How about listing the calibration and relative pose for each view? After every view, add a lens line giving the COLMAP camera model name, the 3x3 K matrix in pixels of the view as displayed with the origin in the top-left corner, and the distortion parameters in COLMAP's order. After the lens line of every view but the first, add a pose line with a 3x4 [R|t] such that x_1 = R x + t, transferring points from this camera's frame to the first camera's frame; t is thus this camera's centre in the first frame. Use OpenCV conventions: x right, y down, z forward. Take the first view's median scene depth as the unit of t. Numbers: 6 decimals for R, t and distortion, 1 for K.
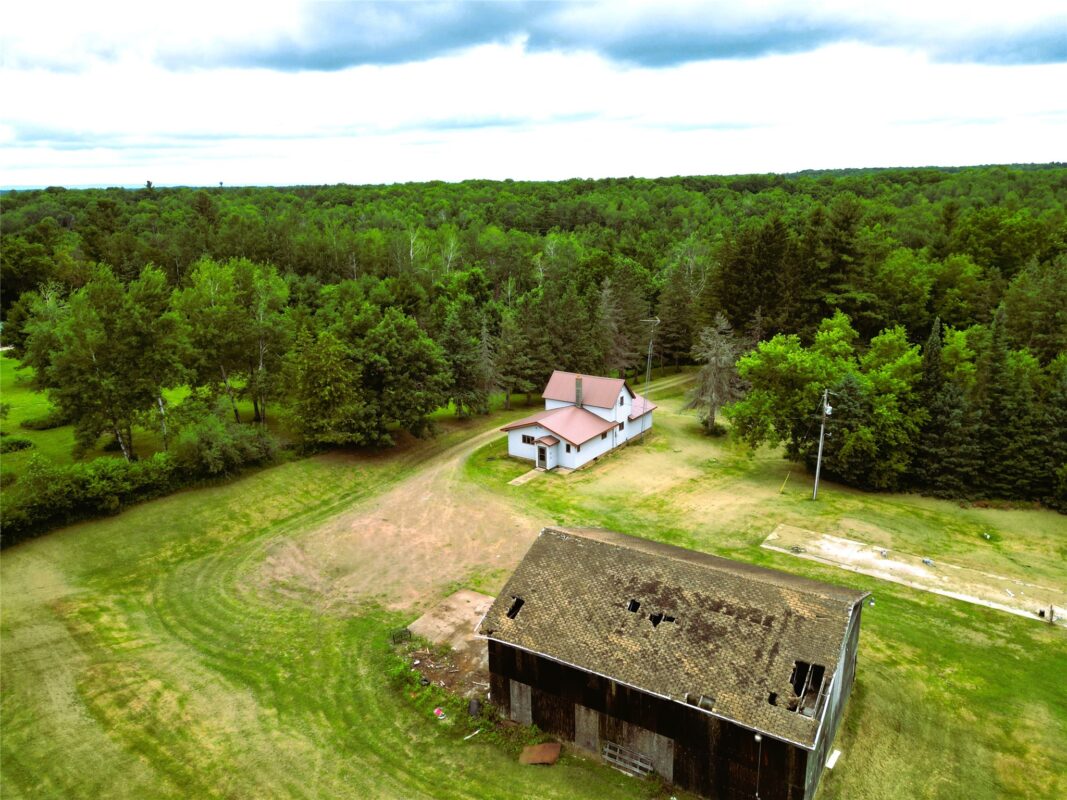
lens RADIAL K [[768.1, 0, 533.5], [0, 768.1, 400.0], [0, 0, 1]] dist [0.091539, -0.116003]
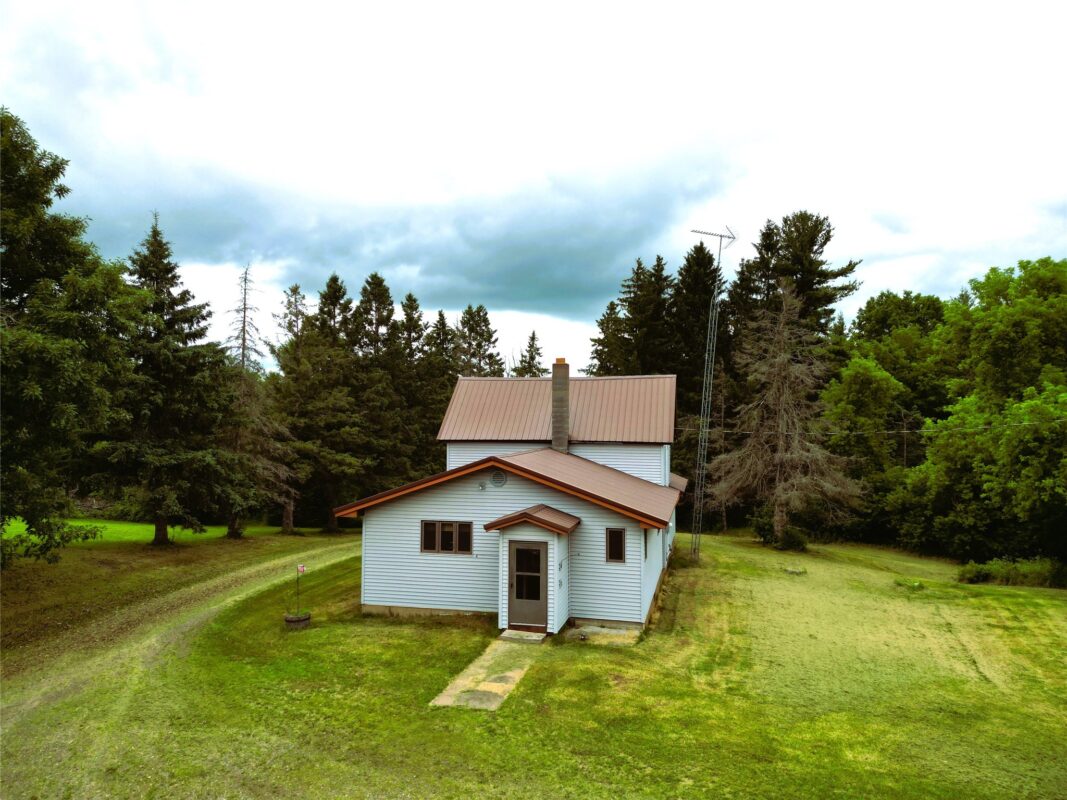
lens RADIAL K [[756.0, 0, 533.5], [0, 756.0, 400.0], [0, 0, 1]] dist [0.089666, -0.096710]
pose [[0.929023, 0.029231, 0.368865, -0.092898], [0.078104, 0.958923, -0.272702, 0.094567], [-0.361684, 0.282156, 0.888579, 0.843025]]
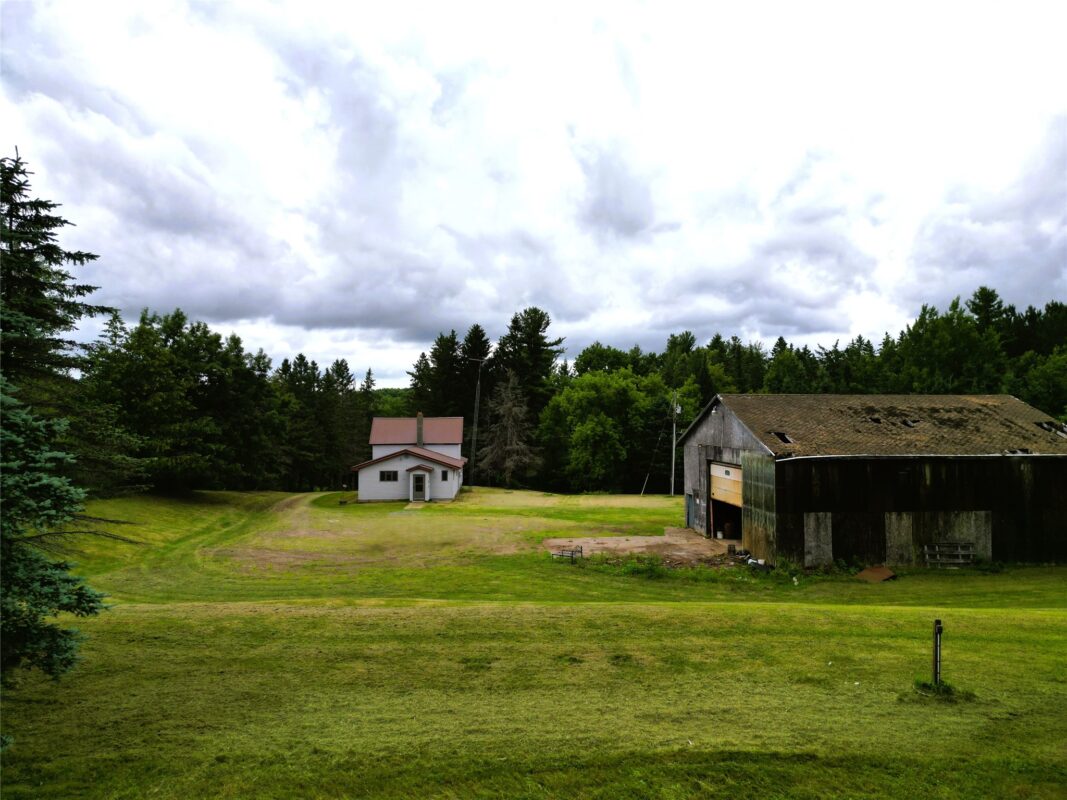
lens RADIAL K [[756.0, 0, 533.5], [0, 756.0, 400.0], [0, 0, 1]] dist [0.089666, -0.096710]
pose [[0.792865, 0.025717, 0.608855, -0.456352], [0.151042, 0.959641, -0.237224, 0.225656], [-0.590383, 0.280049, 0.756981, 0.280329]]
